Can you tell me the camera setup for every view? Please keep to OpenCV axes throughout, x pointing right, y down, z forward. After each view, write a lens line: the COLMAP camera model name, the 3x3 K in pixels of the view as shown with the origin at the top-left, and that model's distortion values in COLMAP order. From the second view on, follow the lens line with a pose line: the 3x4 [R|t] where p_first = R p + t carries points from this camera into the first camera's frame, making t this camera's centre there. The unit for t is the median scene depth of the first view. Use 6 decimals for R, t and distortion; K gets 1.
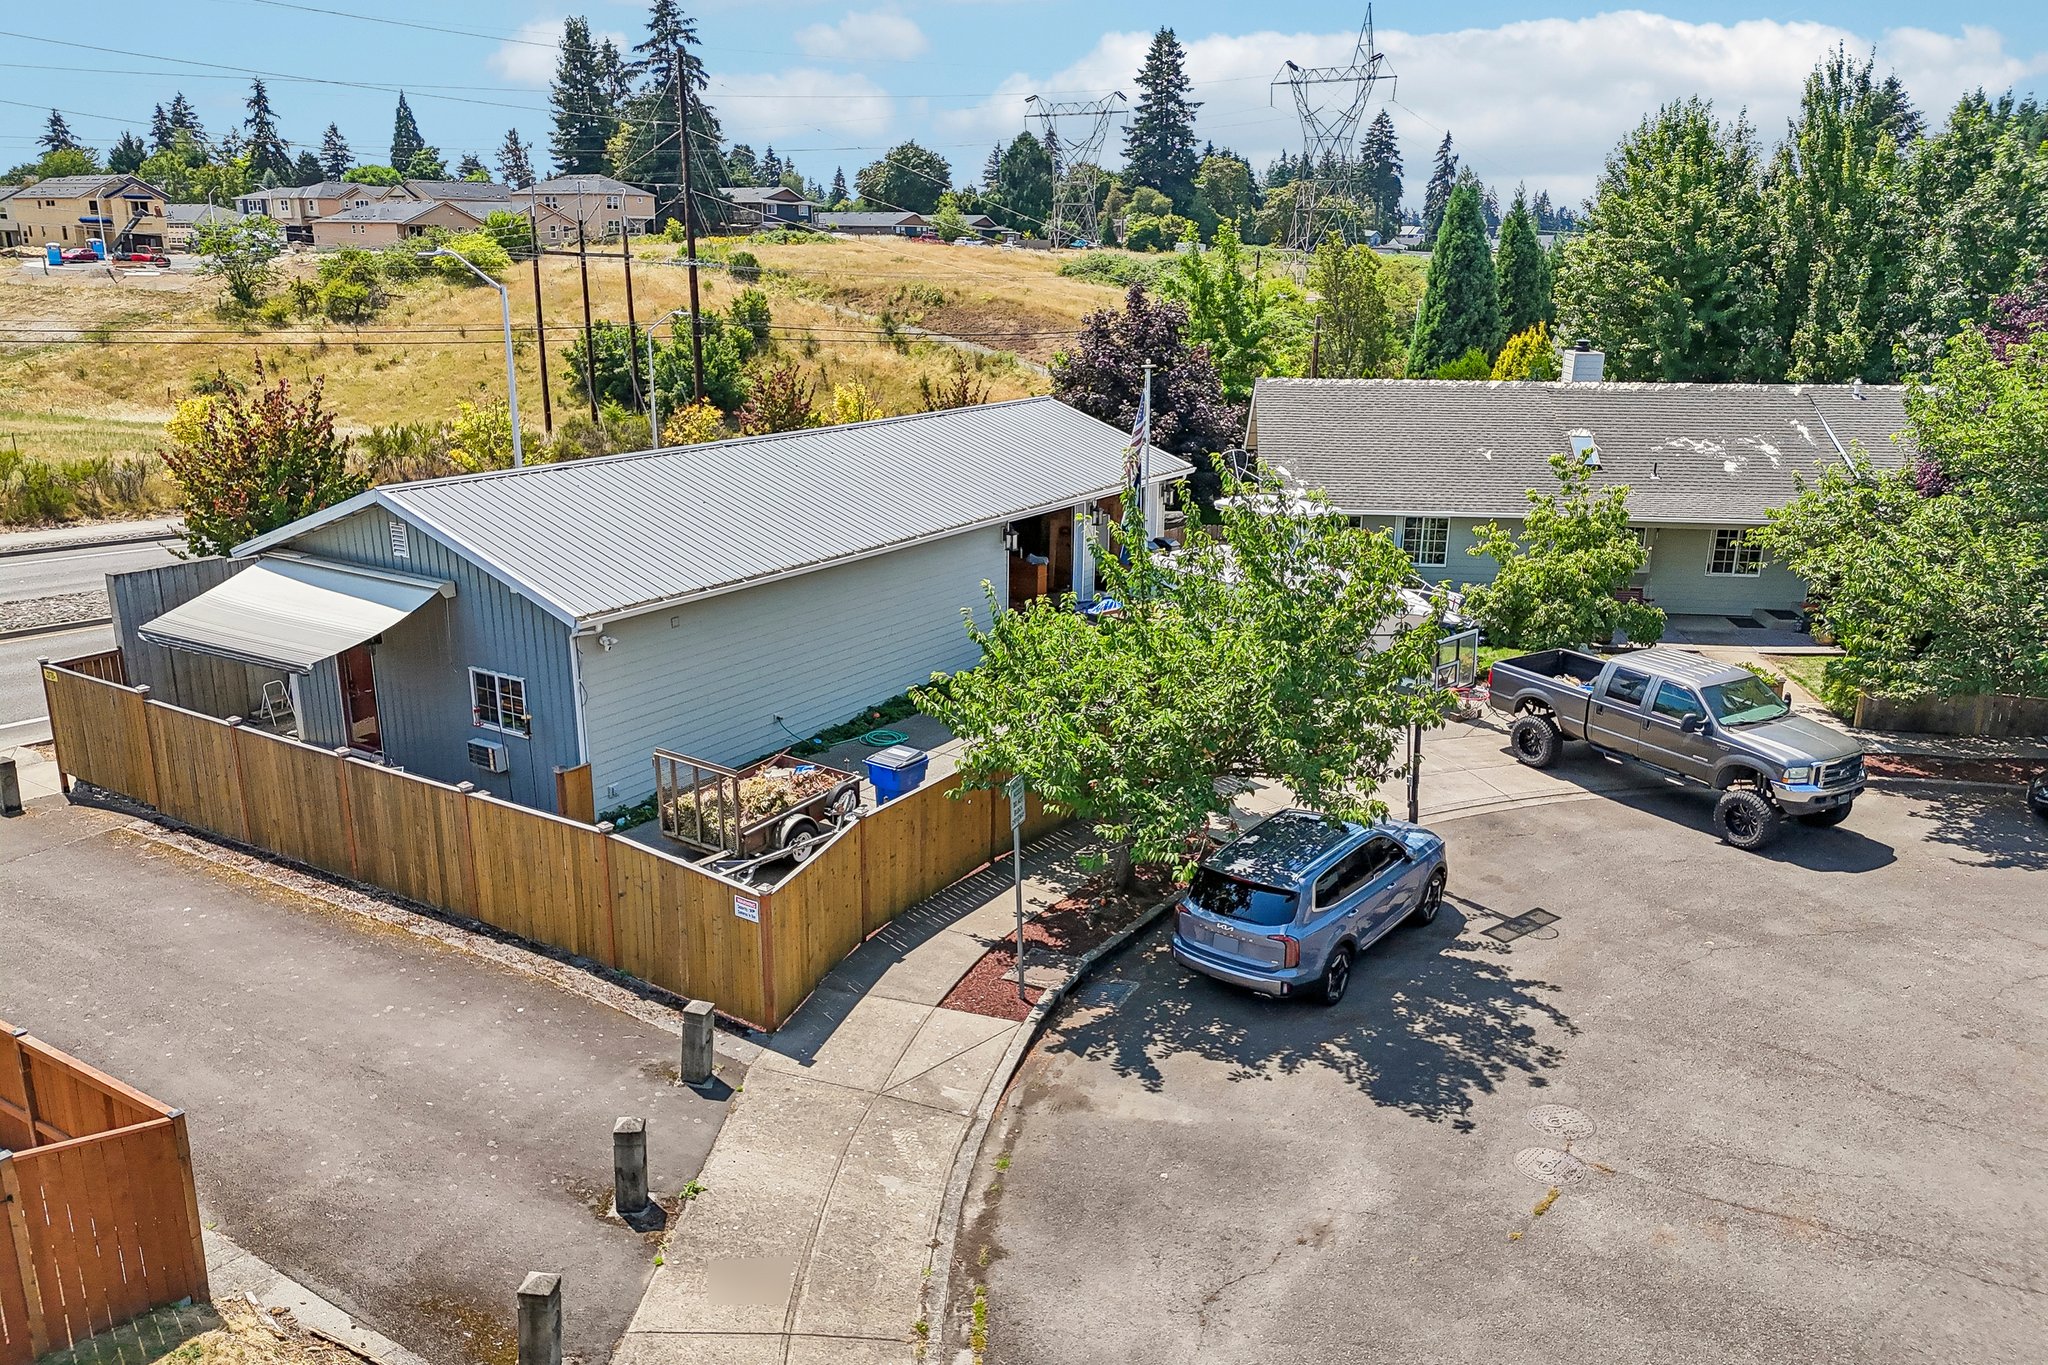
lens RADIAL K [[1511.7, 0, 1024.0], [0, 1511.7, 682.5], [0, 0, 1]] dist [0.047335, -0.039928]
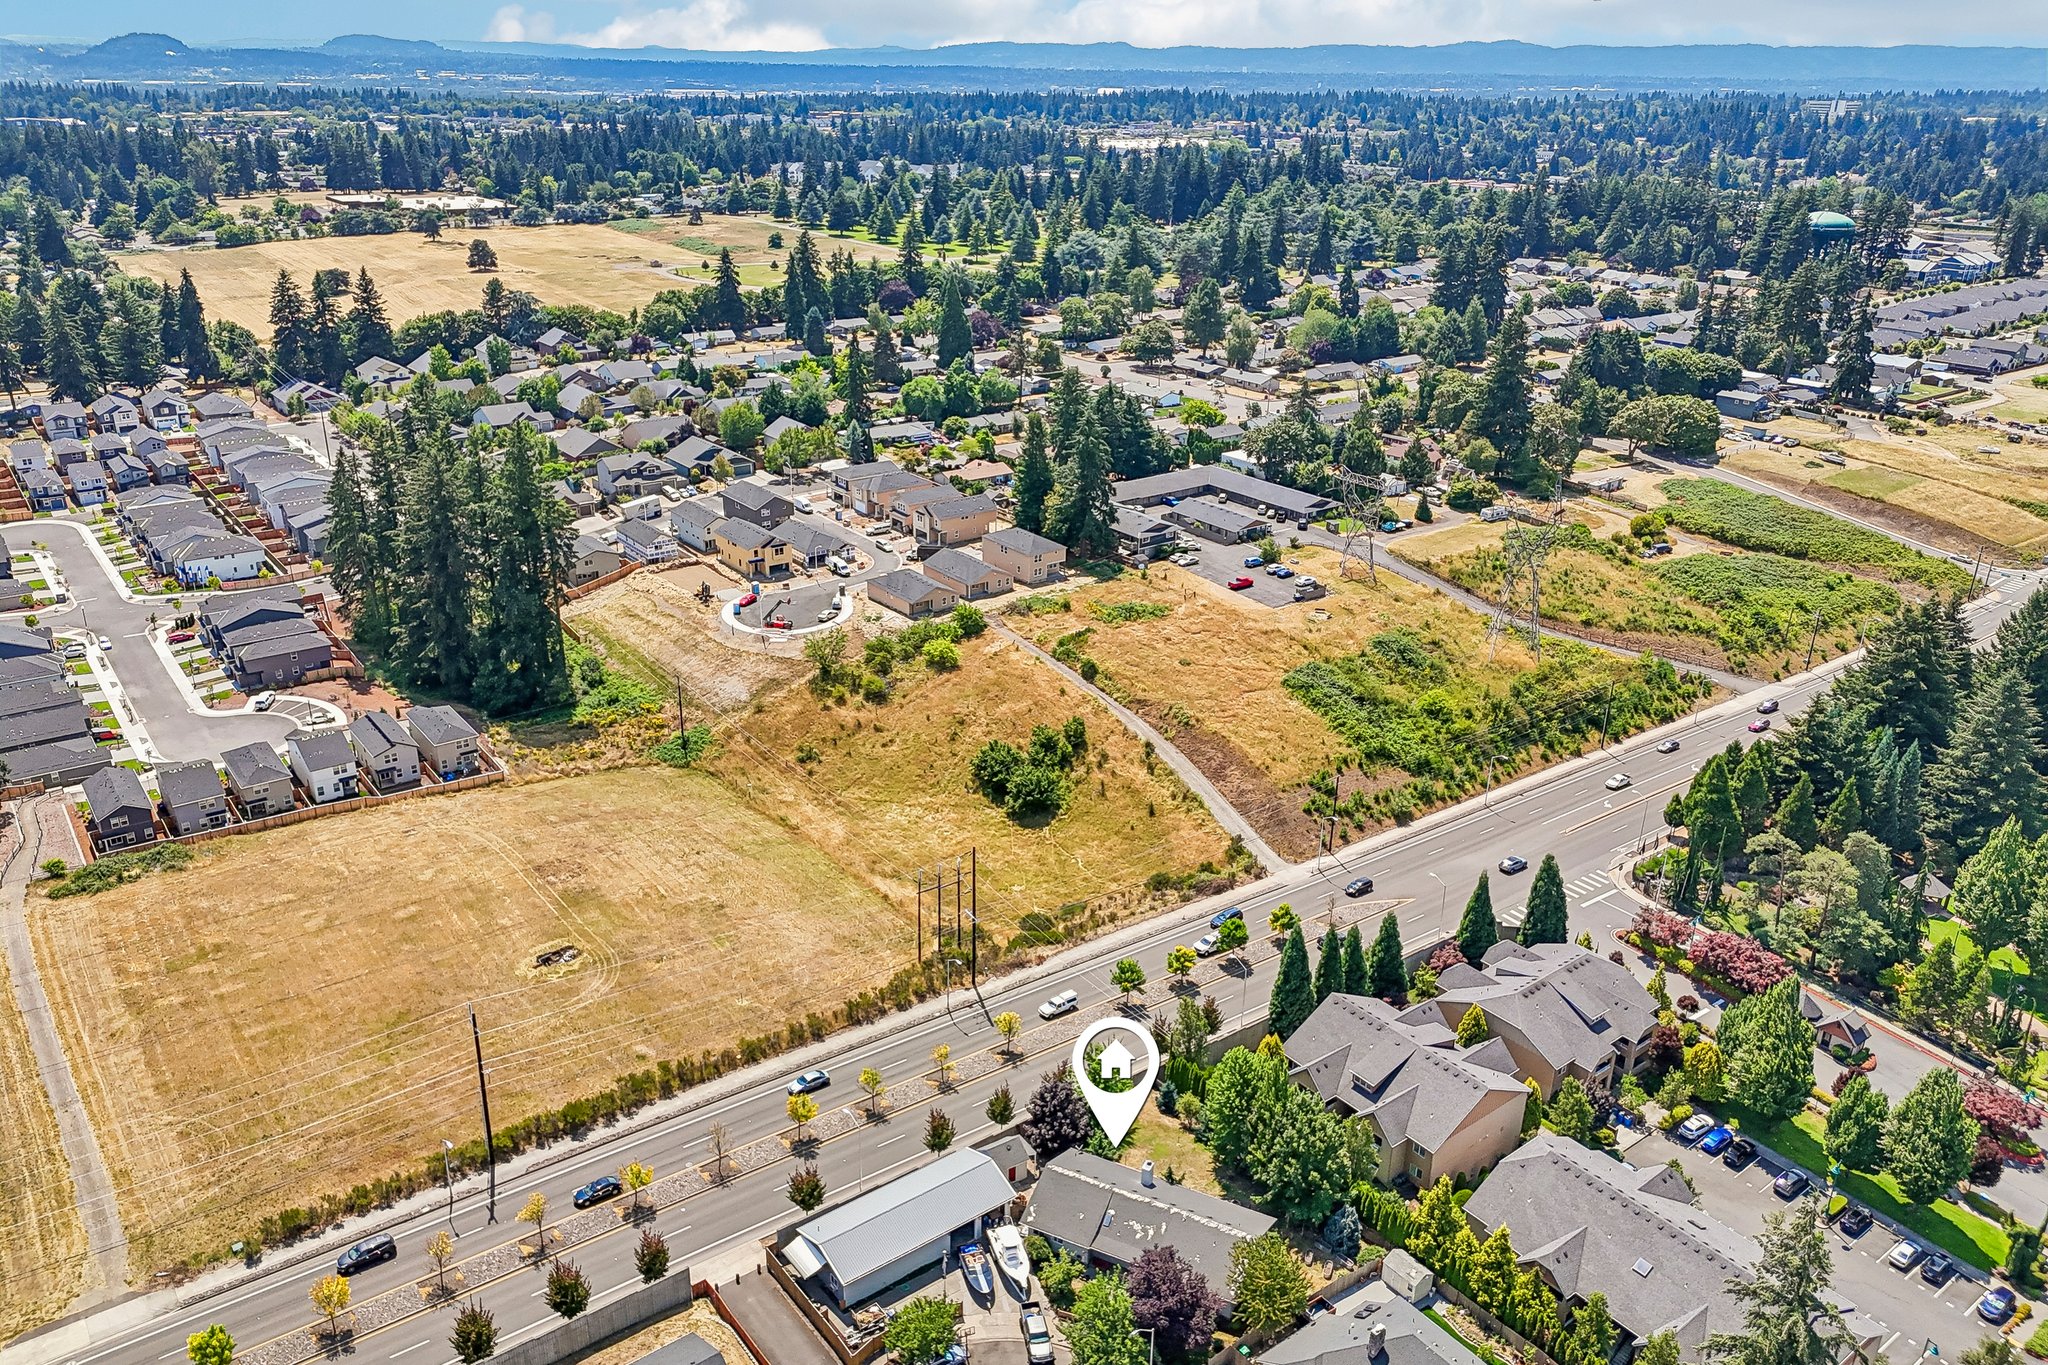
lens RADIAL K [[1490.6, 0, 1018.9], [0, 1490.6, 703.3], [0, 0, 1]] dist [0.092487, -0.111597]
pose [[0.938306, 0.142753, -0.314966, 2.191774], [-0.104268, 0.985219, 0.135913, -3.631771], [0.329712, -0.094687, 0.939321, -4.795244]]
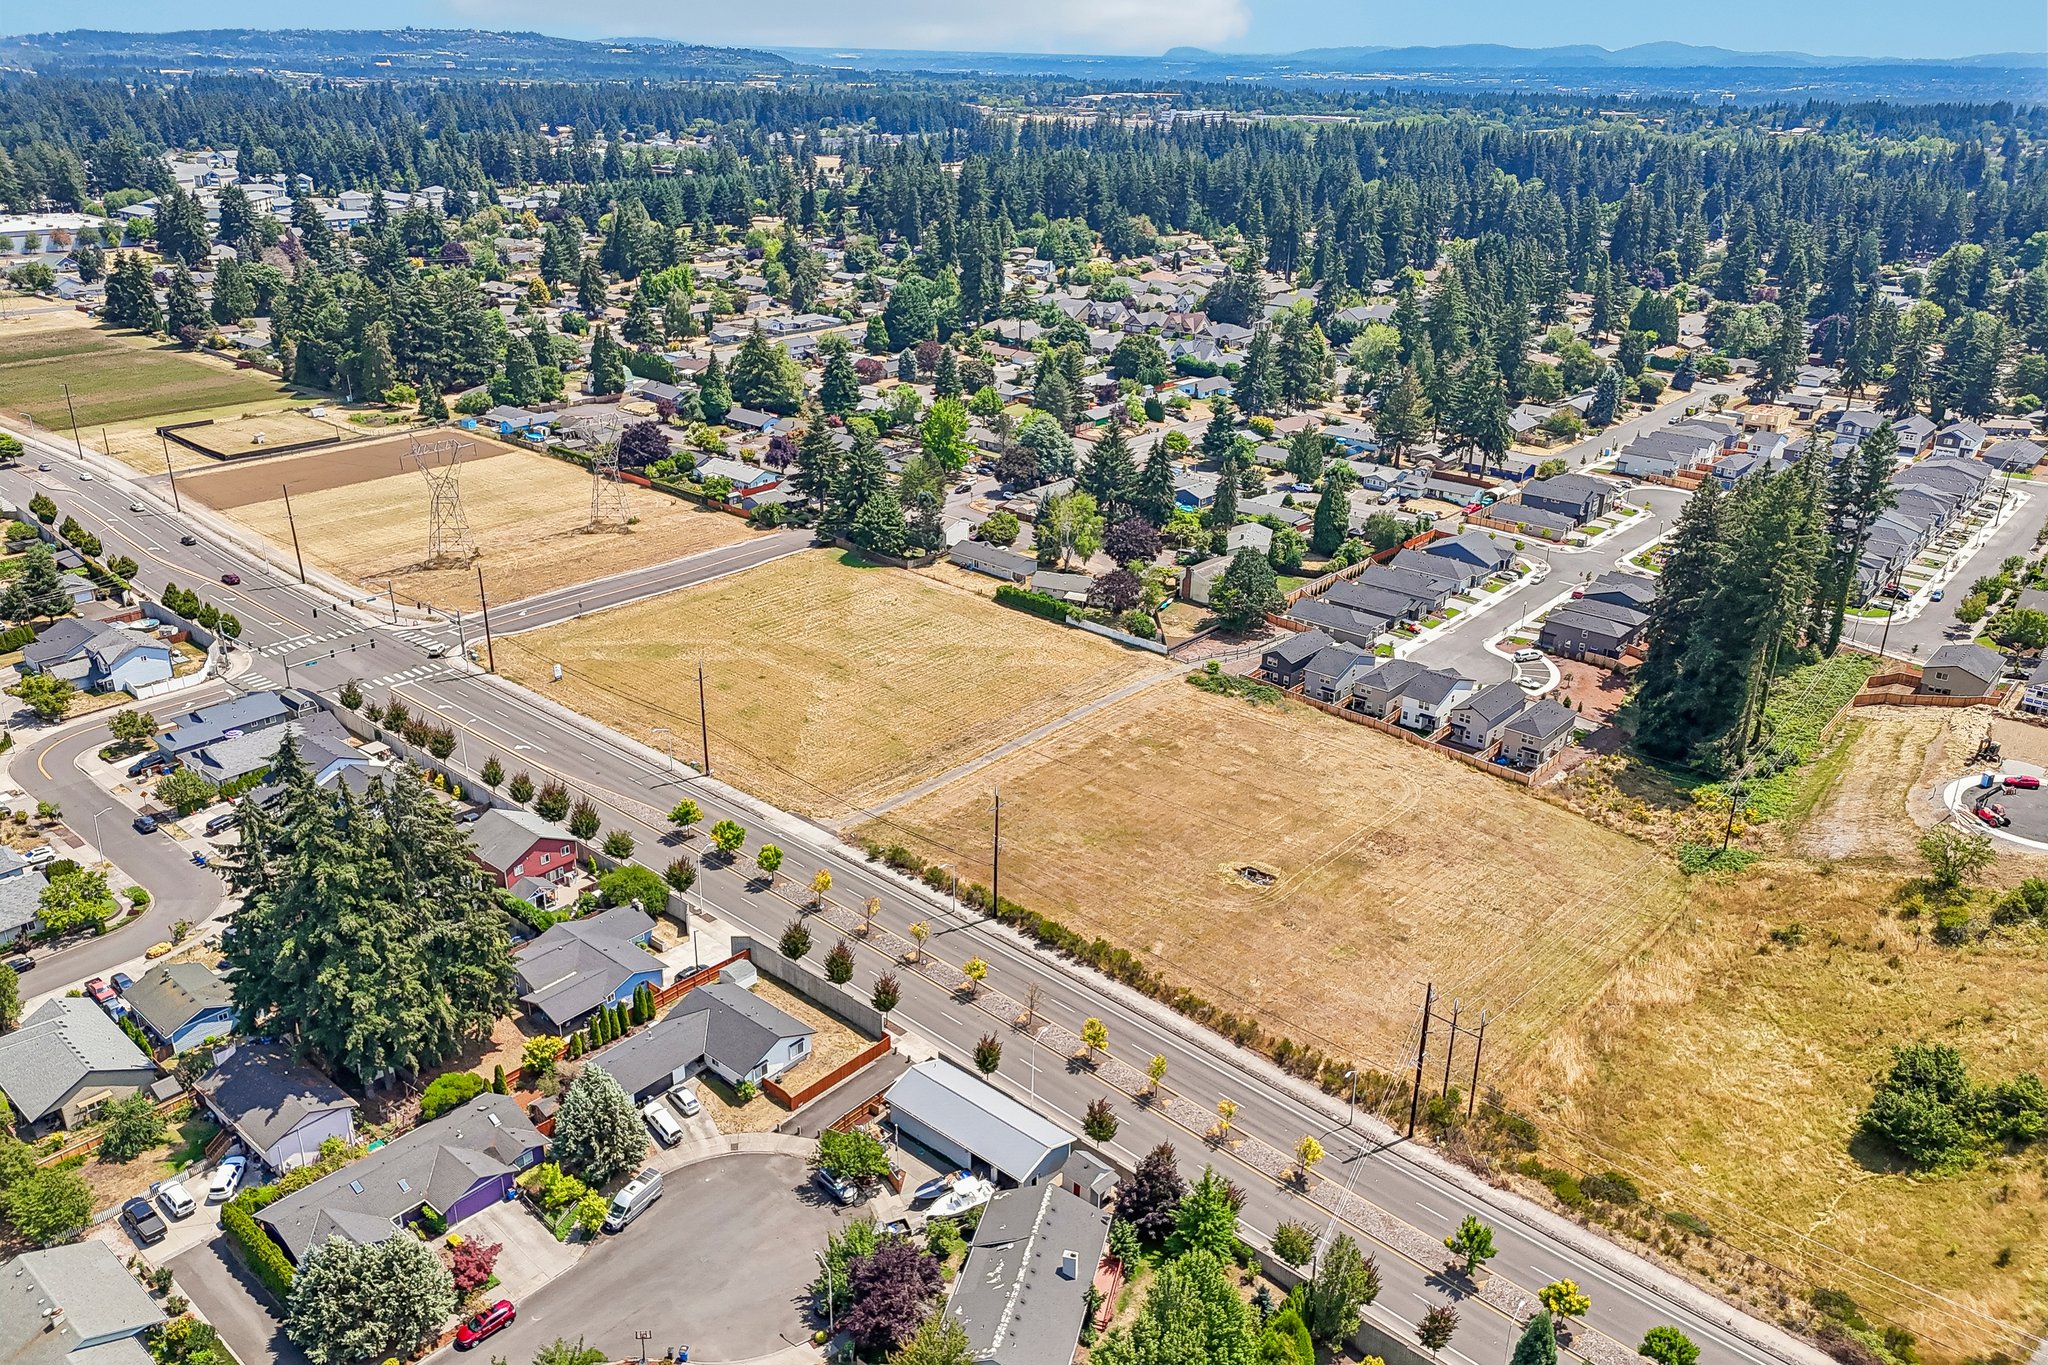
lens RADIAL K [[1490.6, 0, 1018.9], [0, 1490.6, 703.3], [0, 0, 1]] dist [0.092487, -0.111597]
pose [[-0.141459, 0.384478, -0.912231, 6.053022], [-0.291377, 0.864506, 0.409547, -5.325322], [0.946091, 0.323737, -0.010264, 1.176239]]
